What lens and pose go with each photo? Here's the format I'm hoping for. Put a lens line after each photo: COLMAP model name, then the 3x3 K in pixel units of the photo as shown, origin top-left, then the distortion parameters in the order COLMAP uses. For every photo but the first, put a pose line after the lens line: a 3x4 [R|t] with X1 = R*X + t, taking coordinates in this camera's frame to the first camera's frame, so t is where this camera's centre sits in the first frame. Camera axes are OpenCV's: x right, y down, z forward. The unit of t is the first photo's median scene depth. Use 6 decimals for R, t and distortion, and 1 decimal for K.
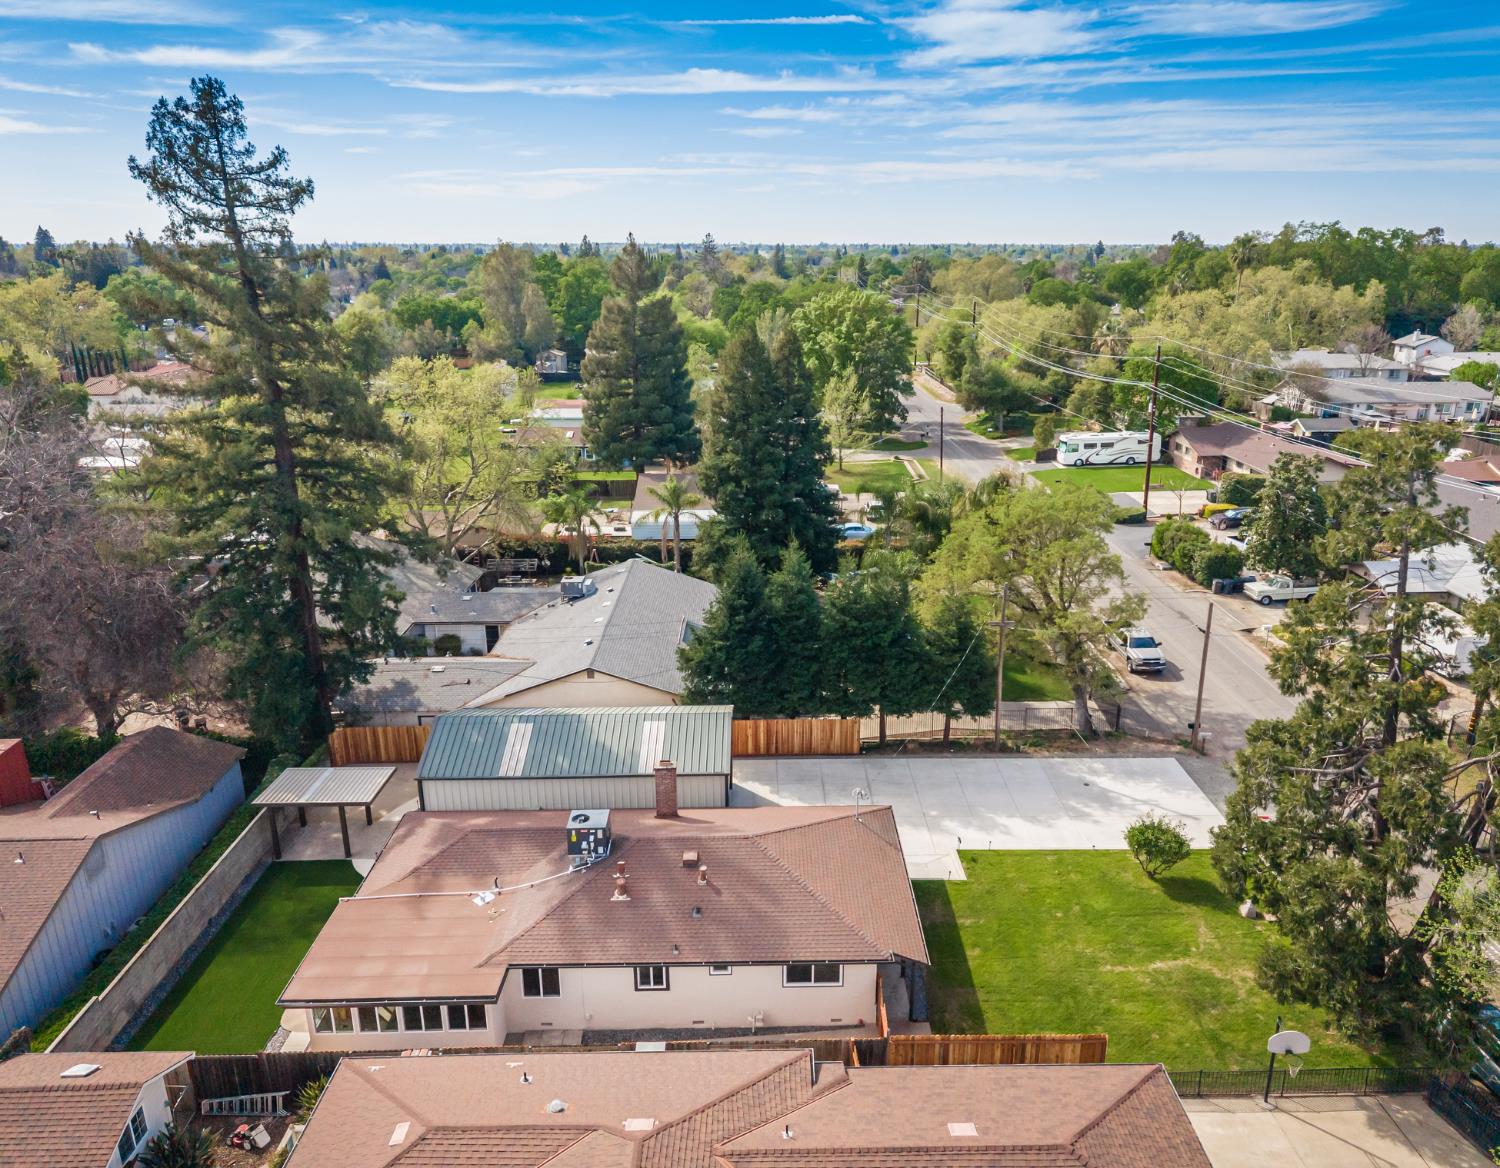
lens RADIAL K [[1031.3, 0, 763.6], [0, 1031.3, 585.8], [0, 0, 1]] dist [0.029624, -0.027670]
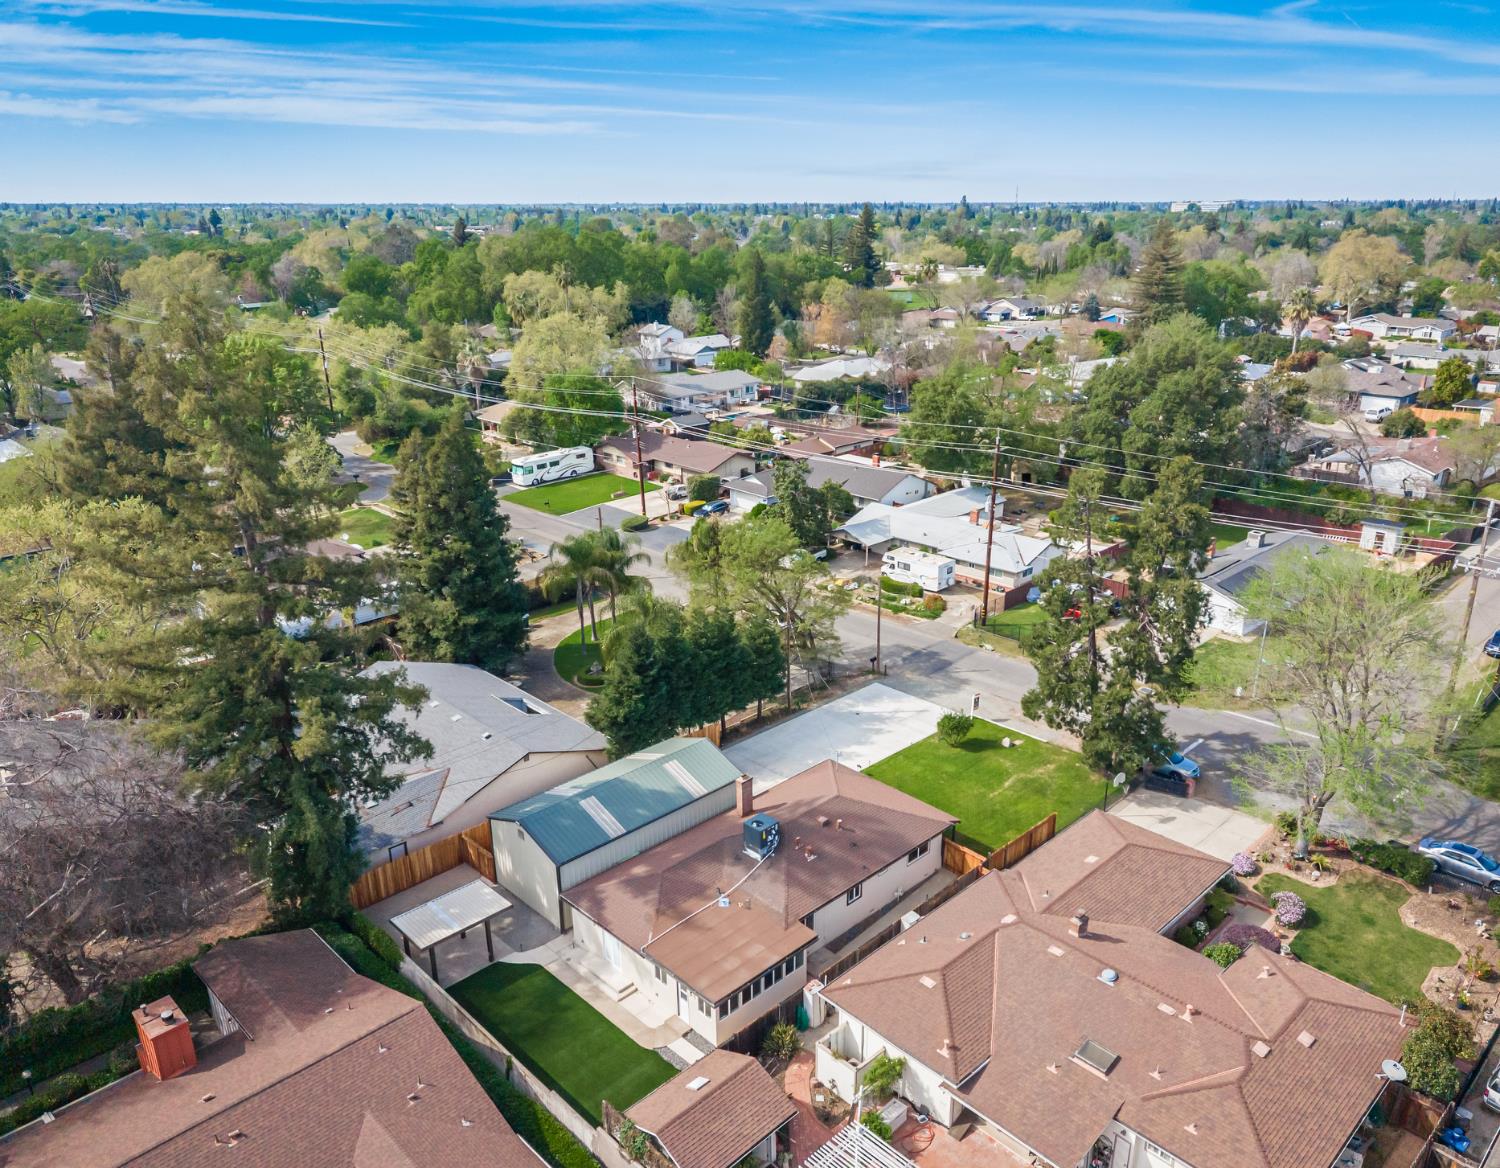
lens RADIAL K [[1084.3, 0, 745.3], [0, 1084.3, 646.7], [0, 0, 1]] dist [0.006349, -0.003553]
pose [[0.735347, -0.259270, 0.626134, -0.991846], [0.216851, 0.965366, 0.145064, -0.218047], [-0.642059, 0.029106, 0.766102, -0.137124]]
